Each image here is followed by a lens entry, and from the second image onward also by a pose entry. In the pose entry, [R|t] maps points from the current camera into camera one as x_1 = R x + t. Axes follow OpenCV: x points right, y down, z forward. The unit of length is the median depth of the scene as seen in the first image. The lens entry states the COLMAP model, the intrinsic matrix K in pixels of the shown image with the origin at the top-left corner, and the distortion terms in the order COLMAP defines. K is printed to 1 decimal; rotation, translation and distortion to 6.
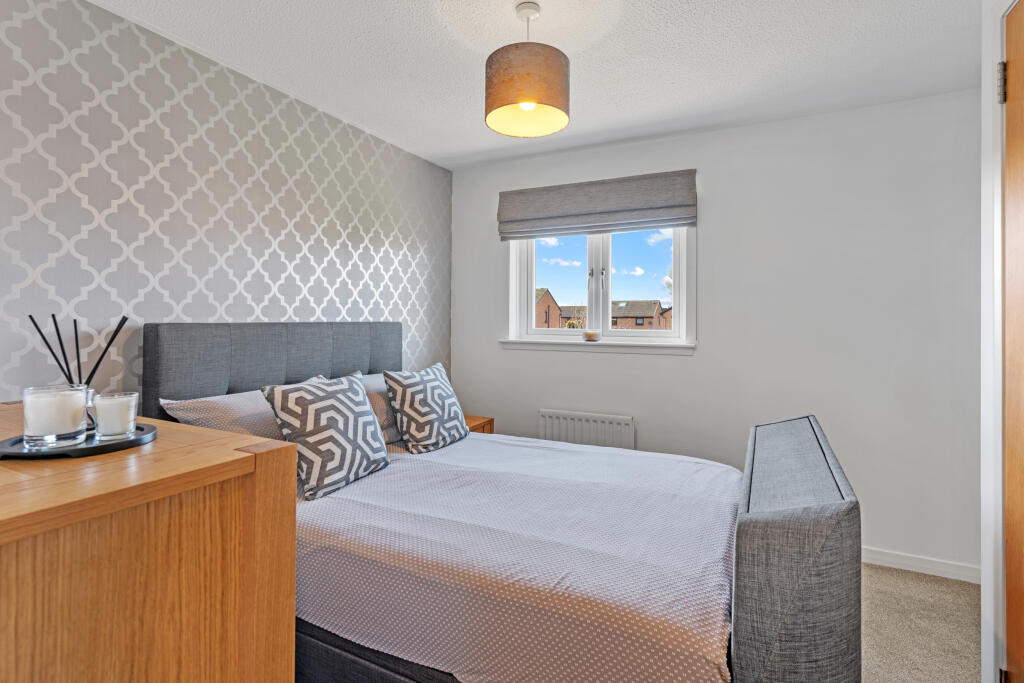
lens RADIAL K [[493.3, 0, 507.9], [0, 493.3, 336.3], [0, 0, 1]] dist [0.002227, -0.000327]
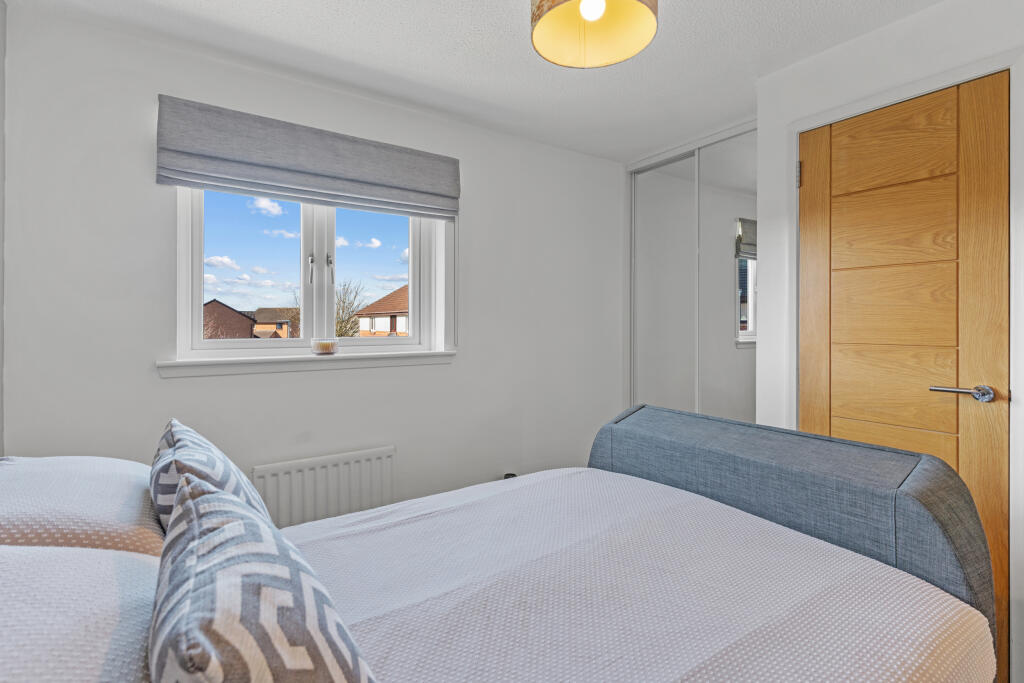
lens RADIAL K [[498.0, 0, 513.6], [0, 498.0, 323.5], [0, 0, 1]] dist [0.001799, 0.000147]
pose [[0.474215, -0.003729, 0.880401, -0.348704], [0.035051, 0.999278, -0.014647, -0.015367], [-0.879711, 0.037804, 0.474003, 0.433459]]
